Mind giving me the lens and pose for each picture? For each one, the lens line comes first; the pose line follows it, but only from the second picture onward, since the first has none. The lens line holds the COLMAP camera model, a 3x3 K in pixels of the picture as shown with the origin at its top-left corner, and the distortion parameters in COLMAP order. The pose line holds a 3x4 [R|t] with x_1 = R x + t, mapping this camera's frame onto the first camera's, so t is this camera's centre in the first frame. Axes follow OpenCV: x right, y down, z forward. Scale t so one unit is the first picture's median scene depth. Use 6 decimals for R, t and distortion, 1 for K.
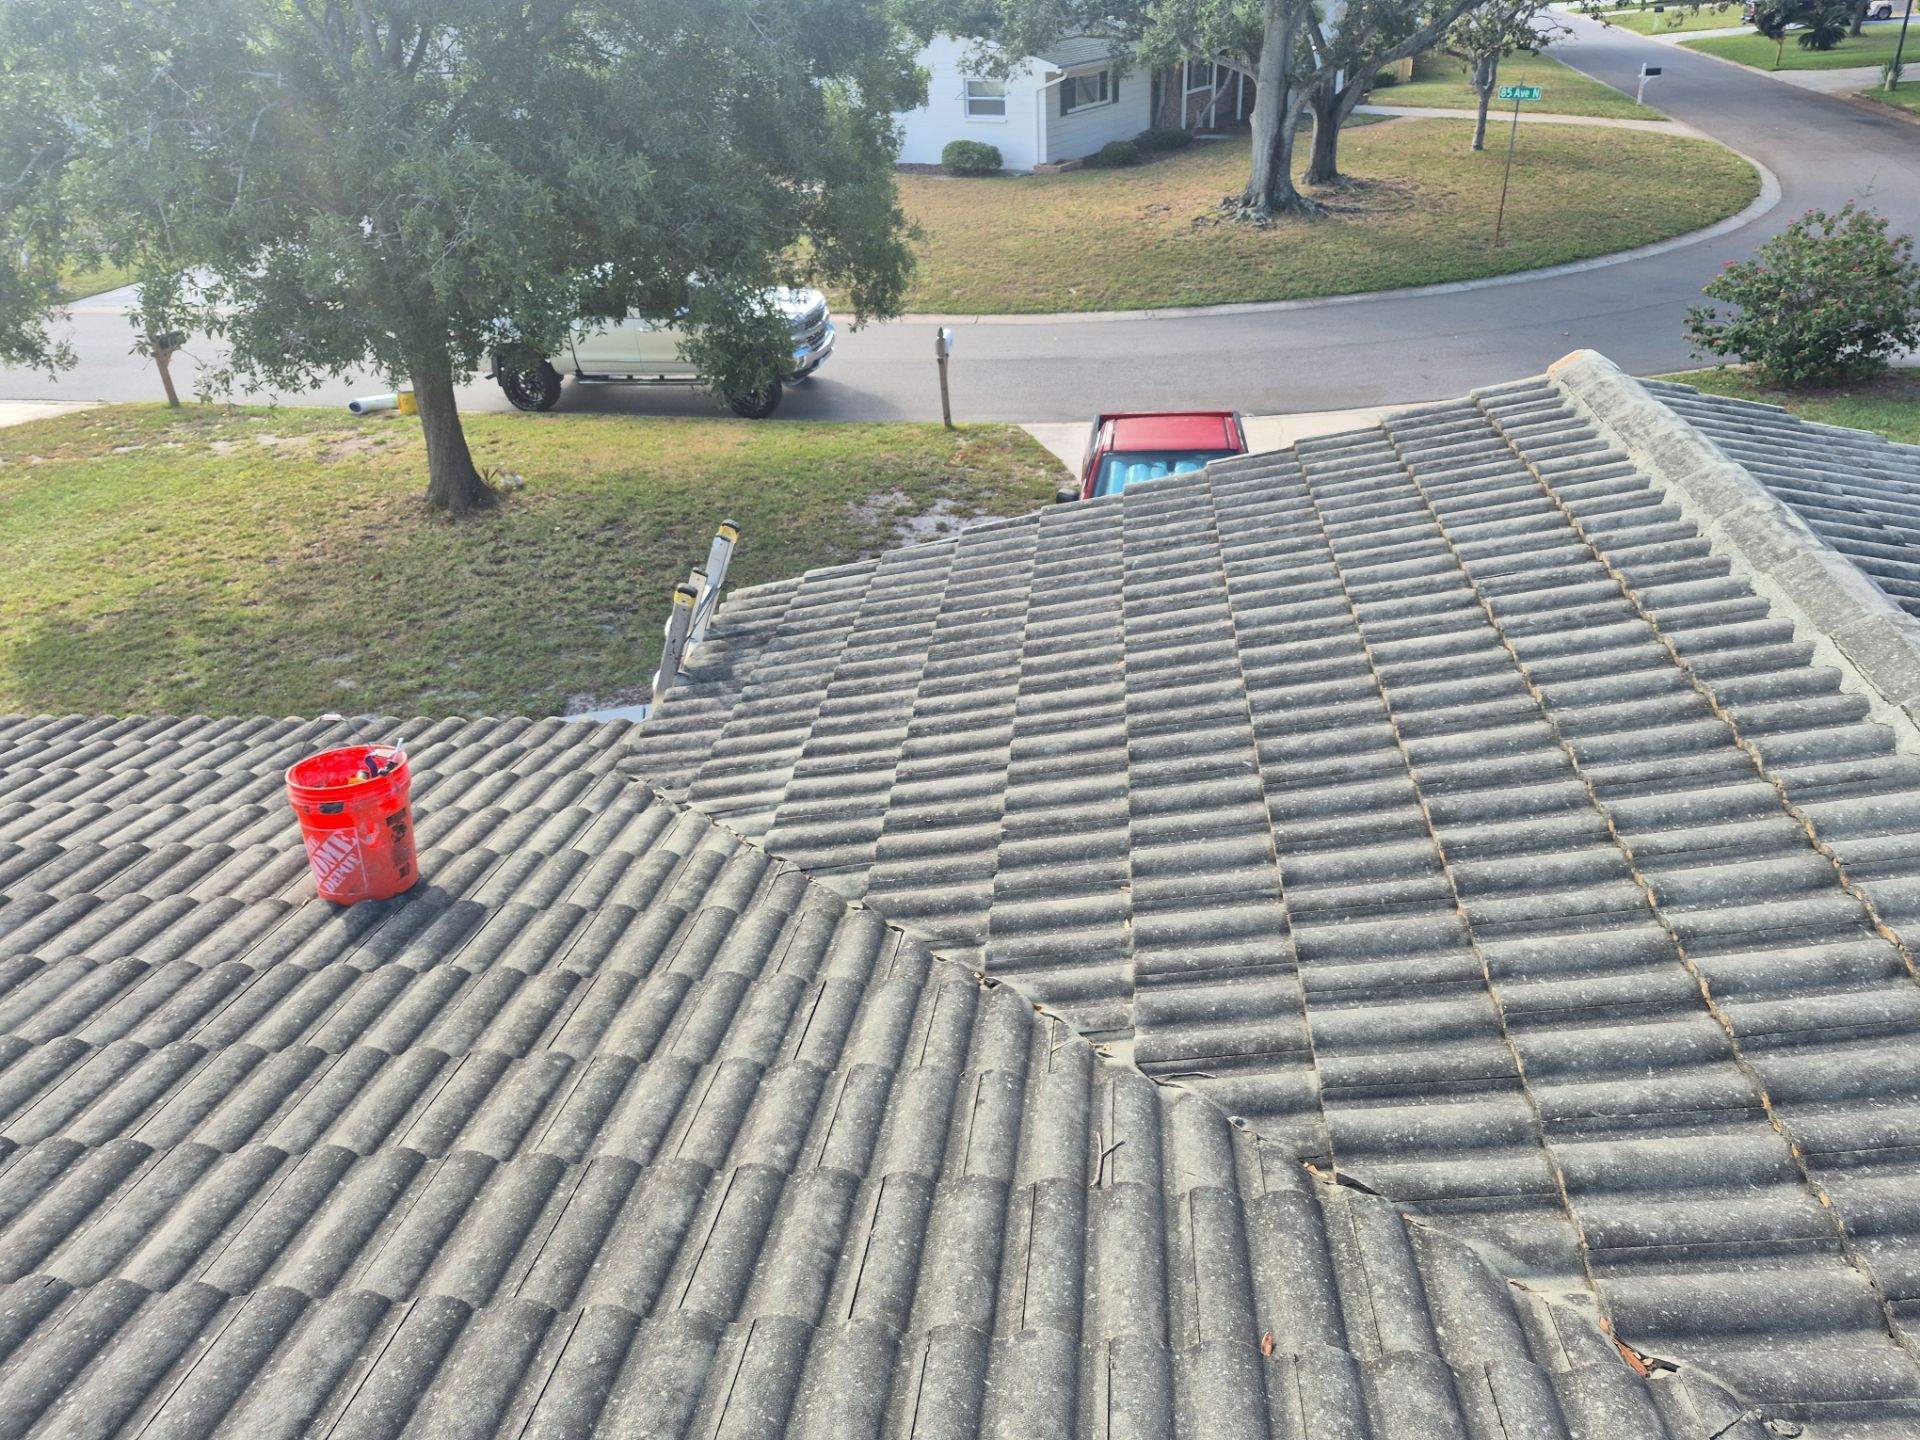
lens RADIAL K [[1319.4, 0, 982.8], [0, 1319.4, 708.2], [0, 0, 1]] dist [0.066990, -0.066047]
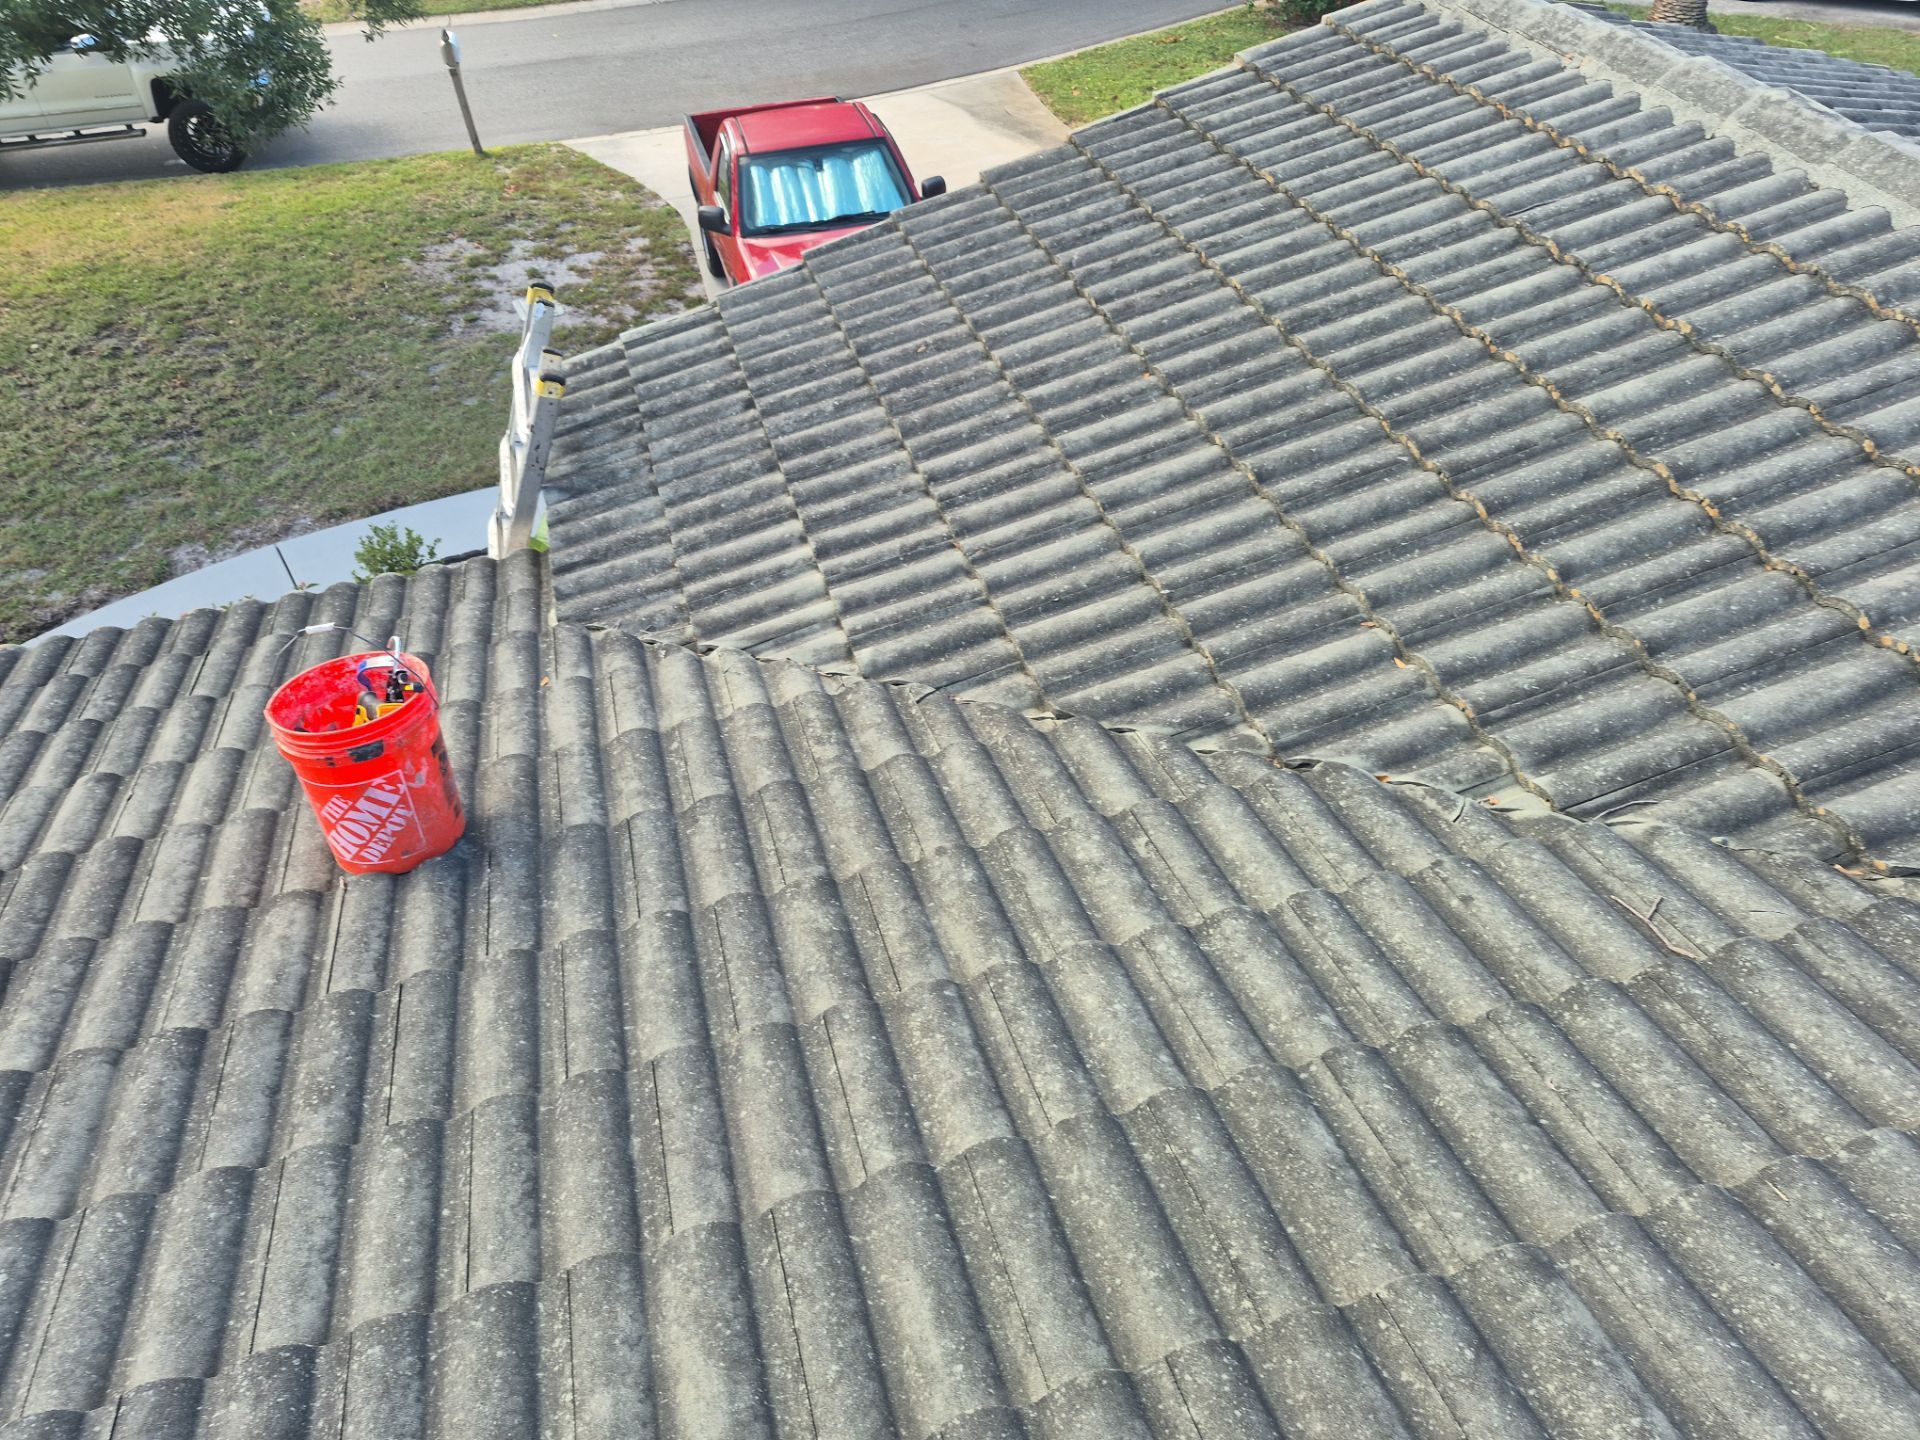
lens RADIAL K [[1319.4, 0, 933.1], [0, 1319.4, 687.1], [0, 0, 1]] dist [0.066990, -0.066047]
pose [[0.932294, -0.232370, 0.277184, -0.326861], [0.177201, 0.961500, 0.210043, -0.047358], [-0.315320, -0.146704, 0.937577, 0.198380]]
